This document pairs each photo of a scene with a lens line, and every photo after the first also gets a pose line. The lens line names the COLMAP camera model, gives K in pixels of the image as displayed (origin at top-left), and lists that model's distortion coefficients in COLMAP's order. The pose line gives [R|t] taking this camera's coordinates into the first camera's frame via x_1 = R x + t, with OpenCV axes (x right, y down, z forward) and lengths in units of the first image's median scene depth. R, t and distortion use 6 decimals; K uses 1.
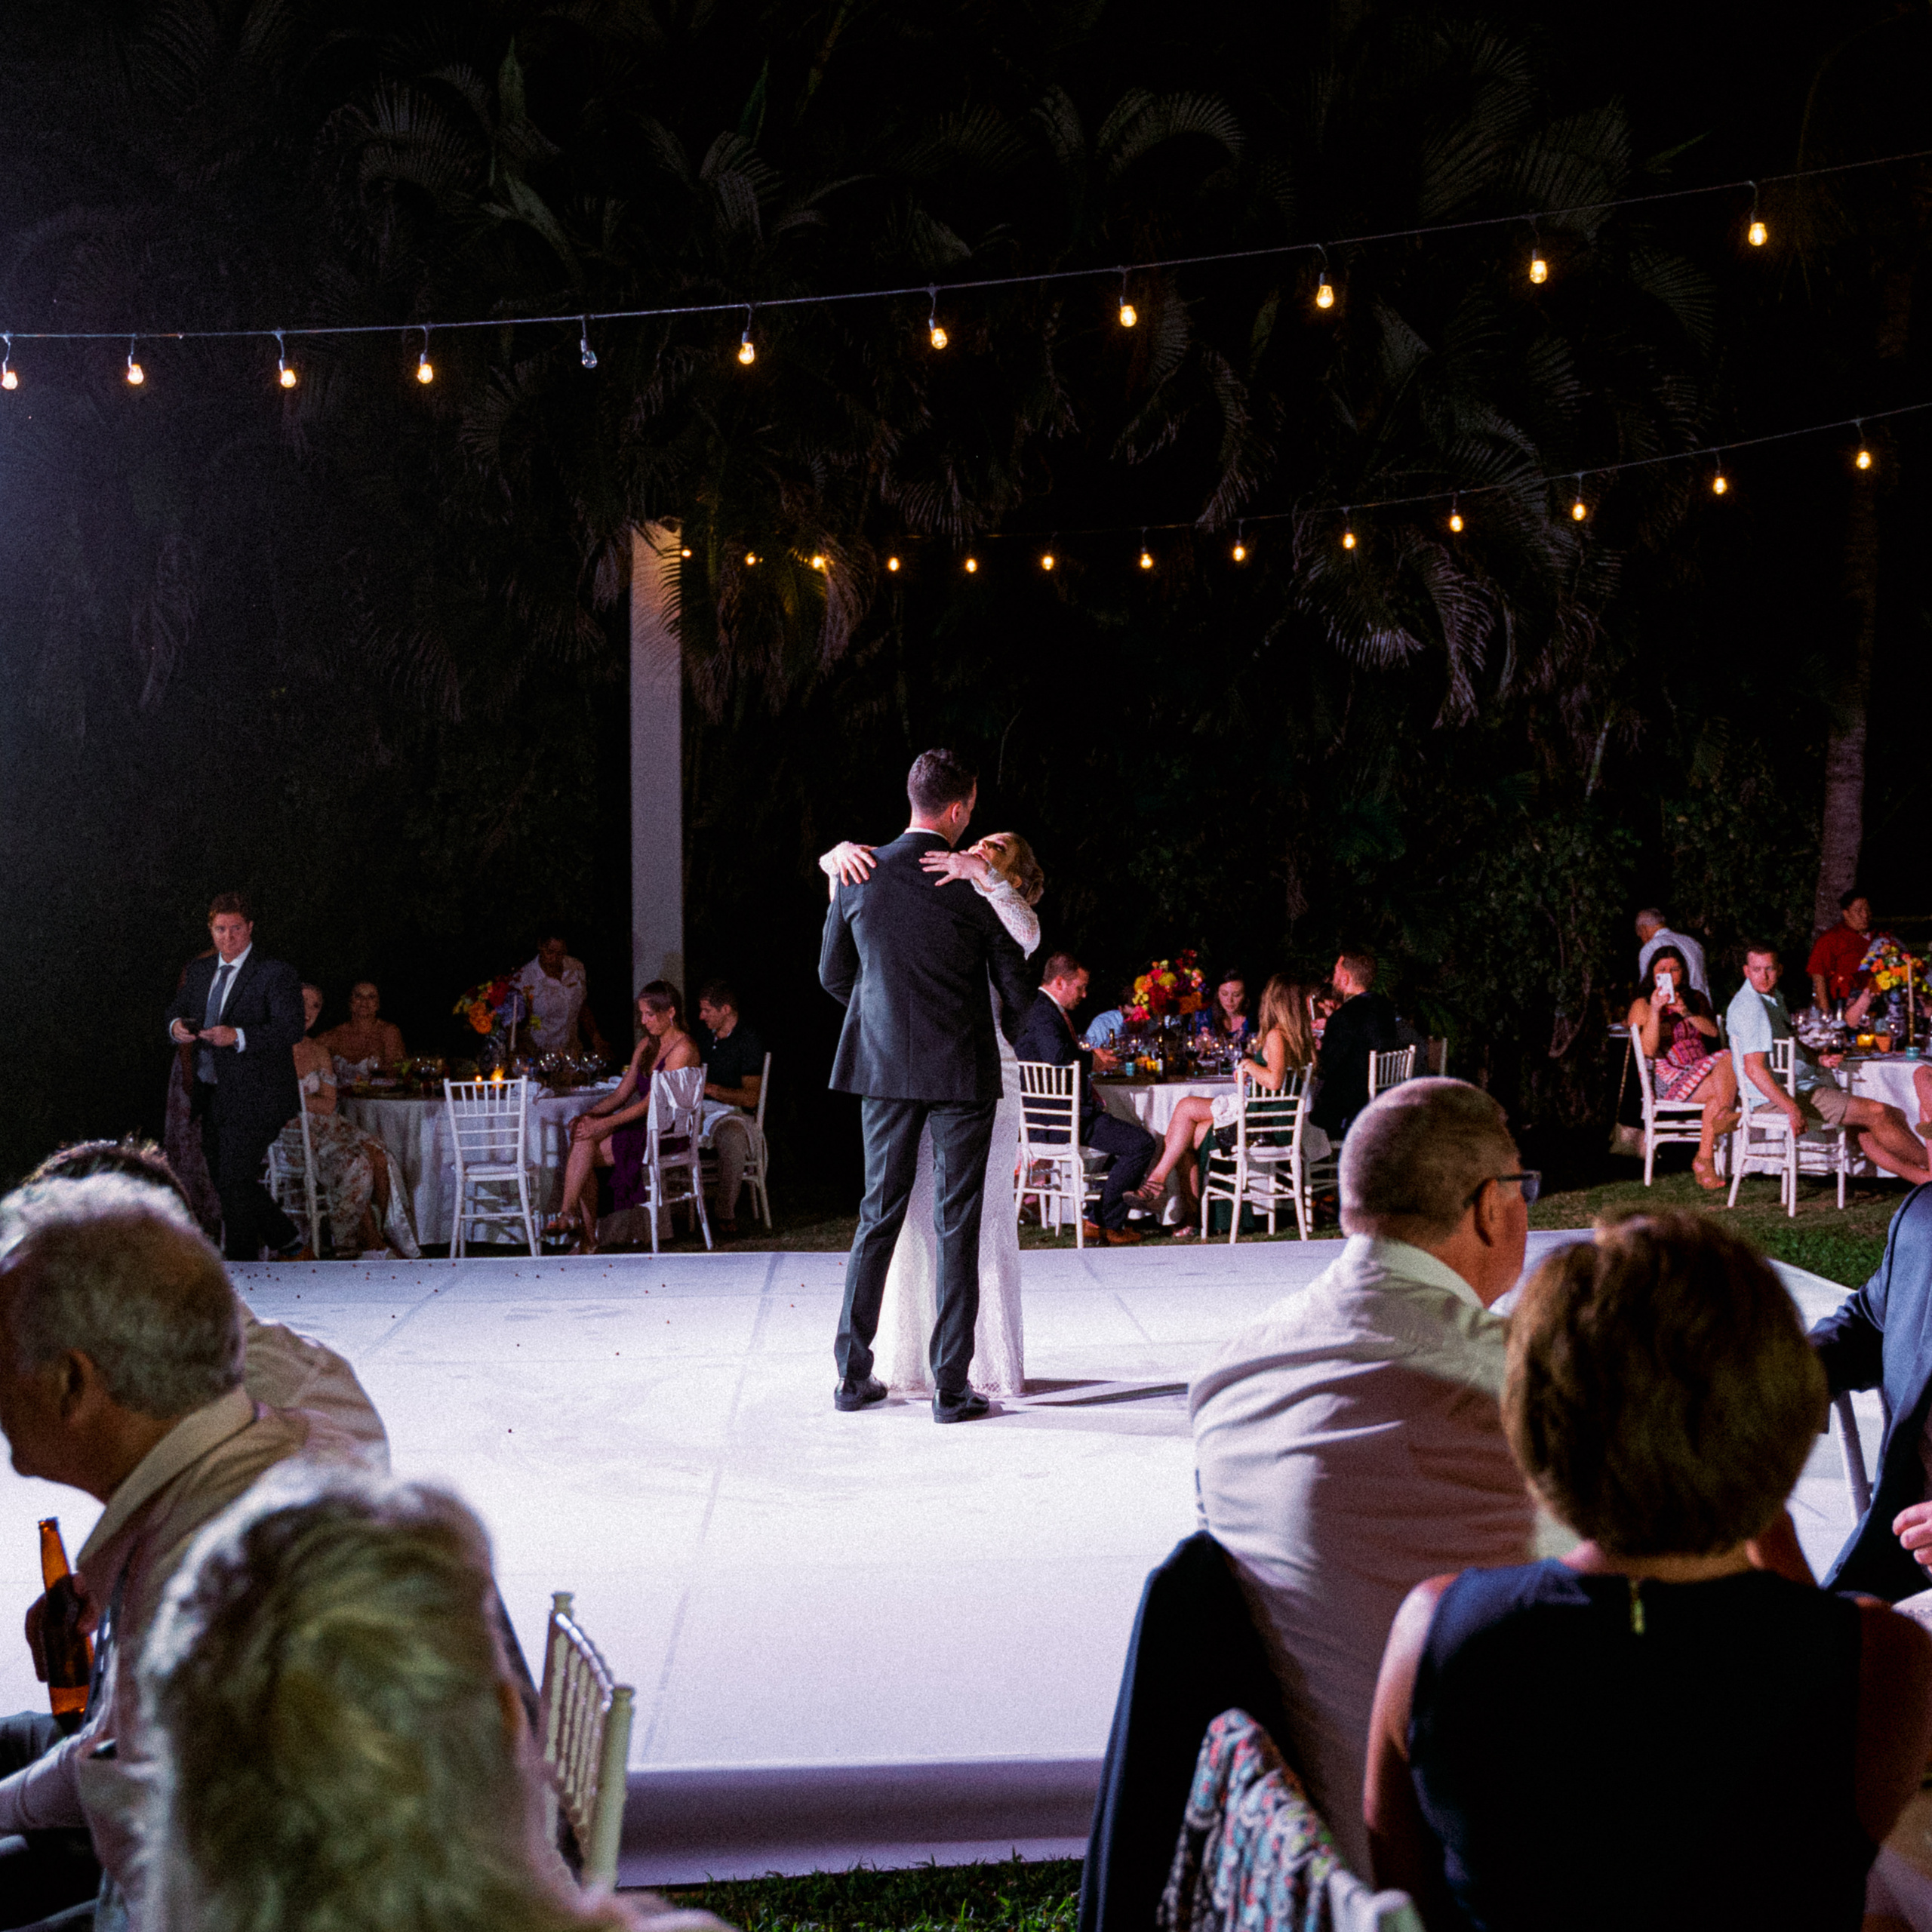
lens RADIAL K [[2746.7, 0, 971.4], [0, 2746.7, 962.8], [0, 0, 1]] dist [-0.114257, 0.000000]
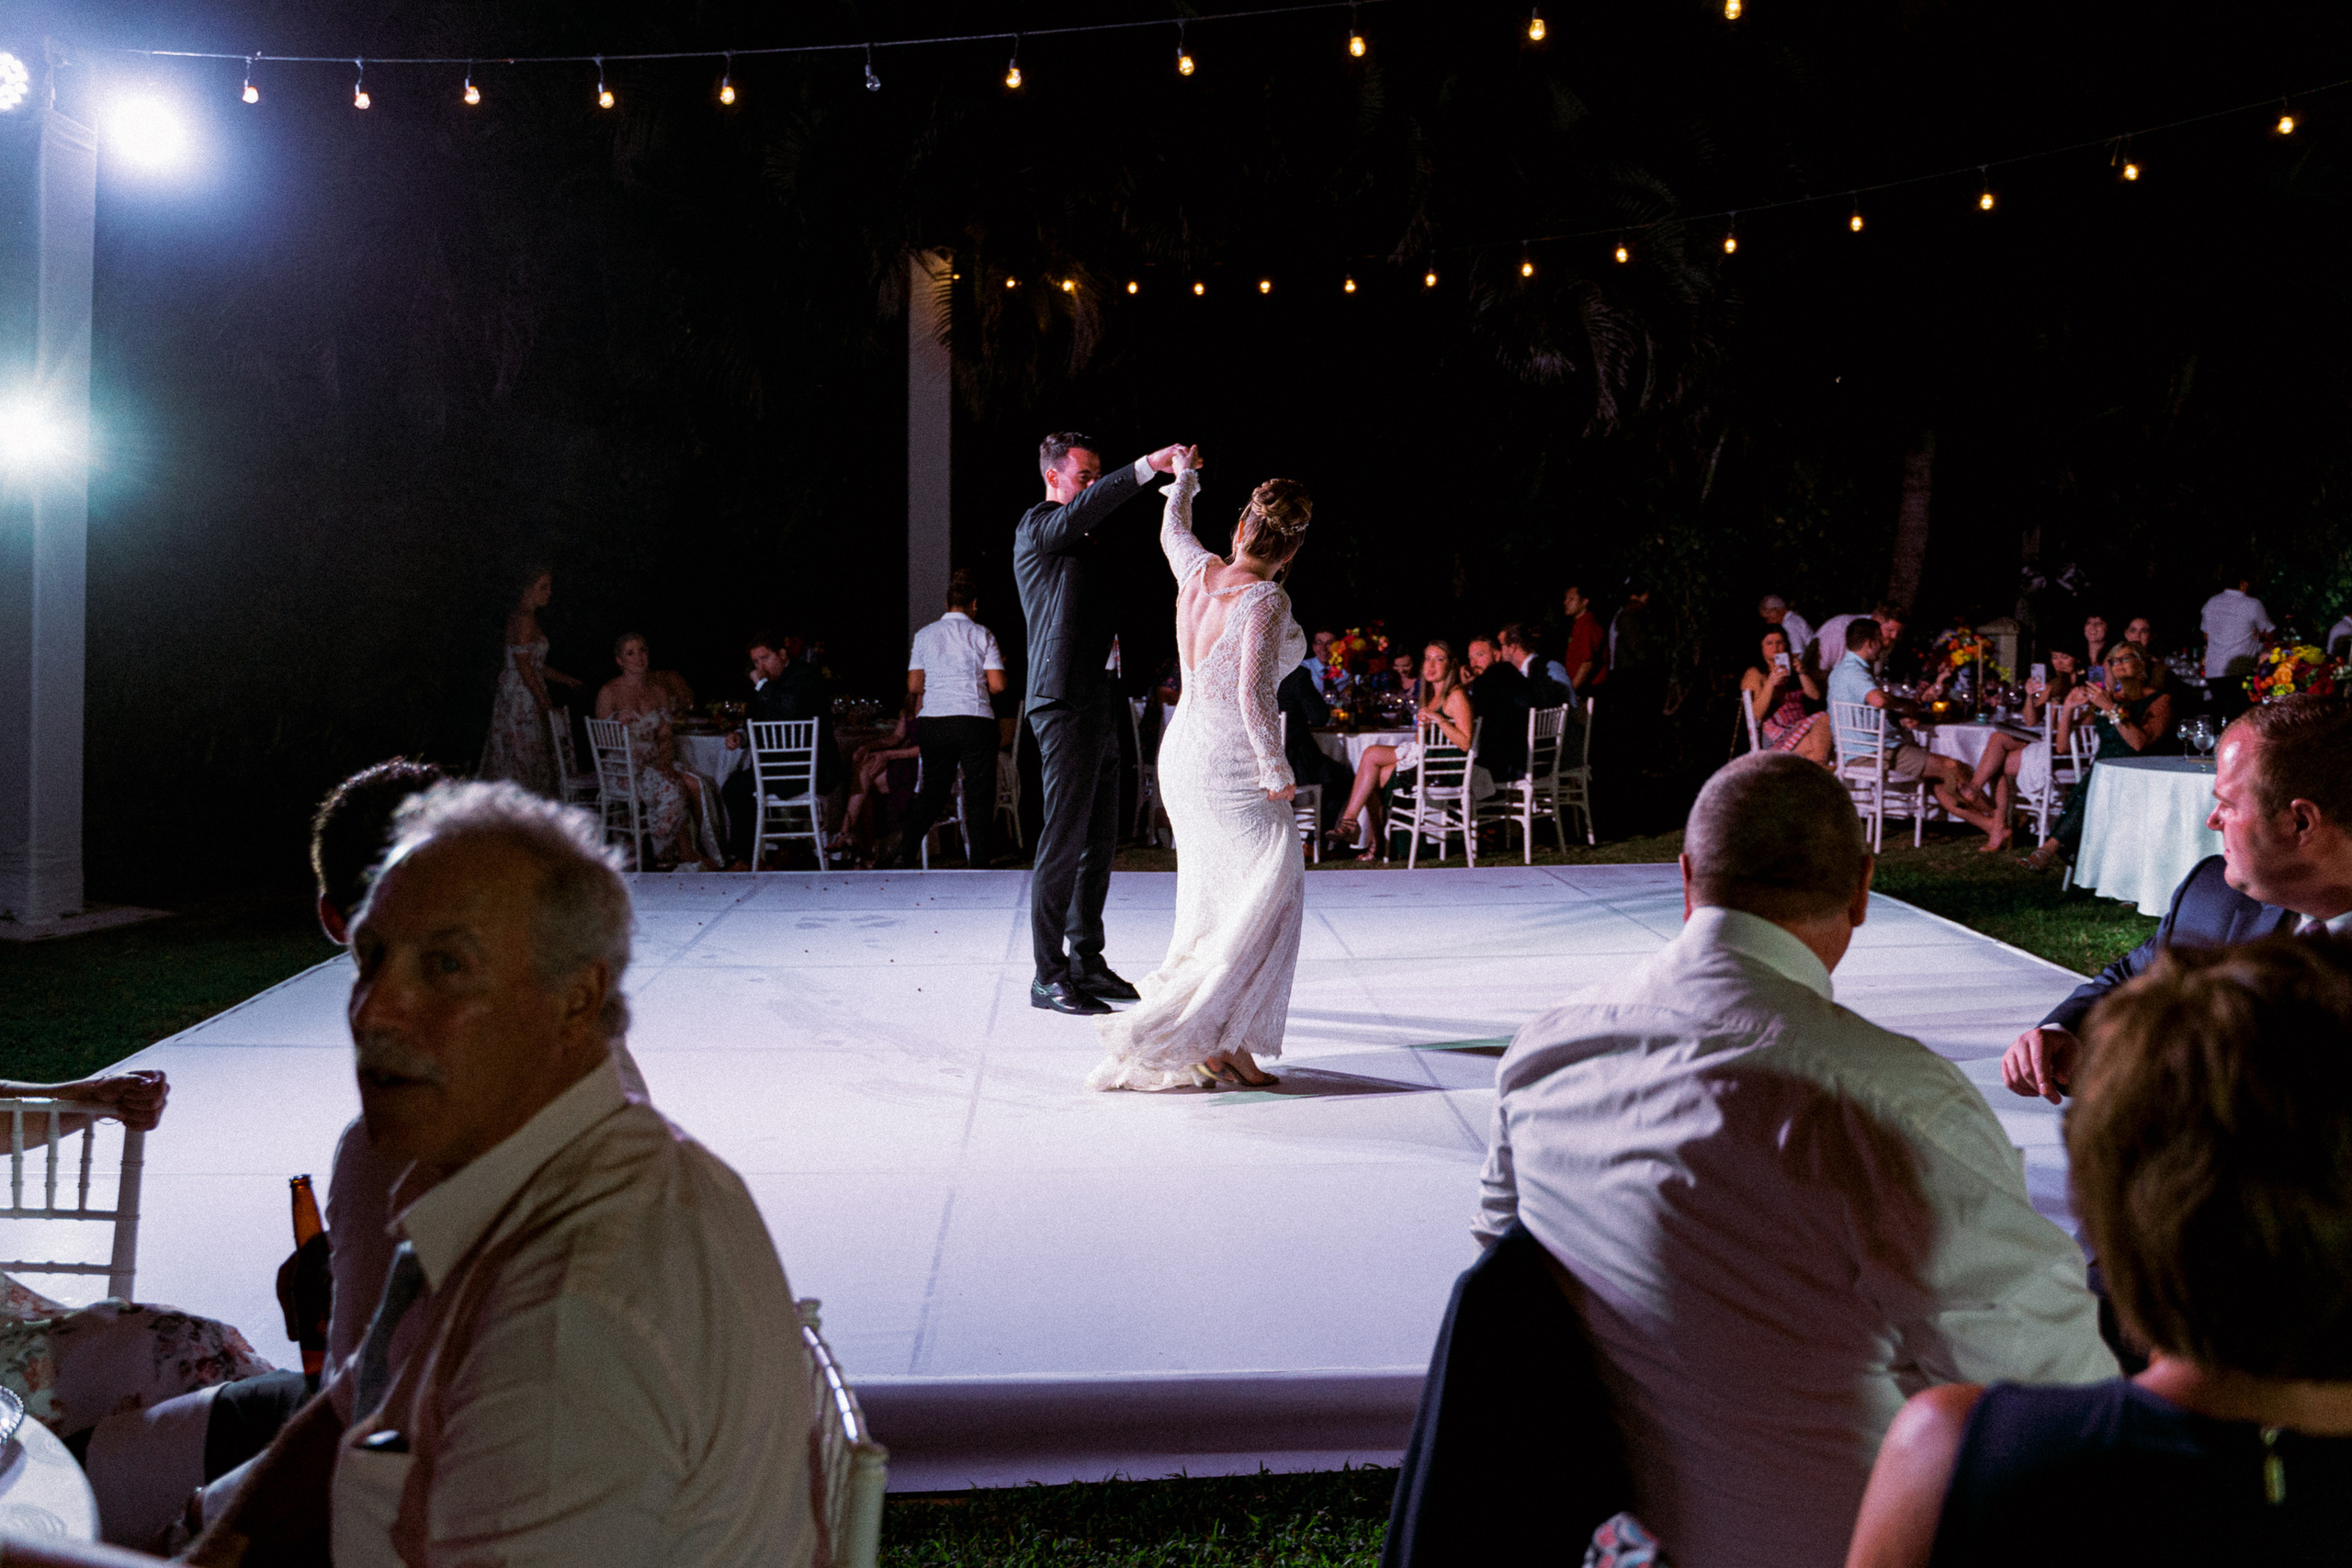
lens RADIAL K [[2048.2, 0, 1173.1], [0, 2048.2, 791.7], [0, 0, 1]] dist [-0.074197, -0.028089]
pose [[0.999851, 0.015839, 0.006928, -0.014001], [-0.016321, 0.996958, 0.076213, 0.003437], [-0.005700, -0.076315, 0.997067, 0.113458]]
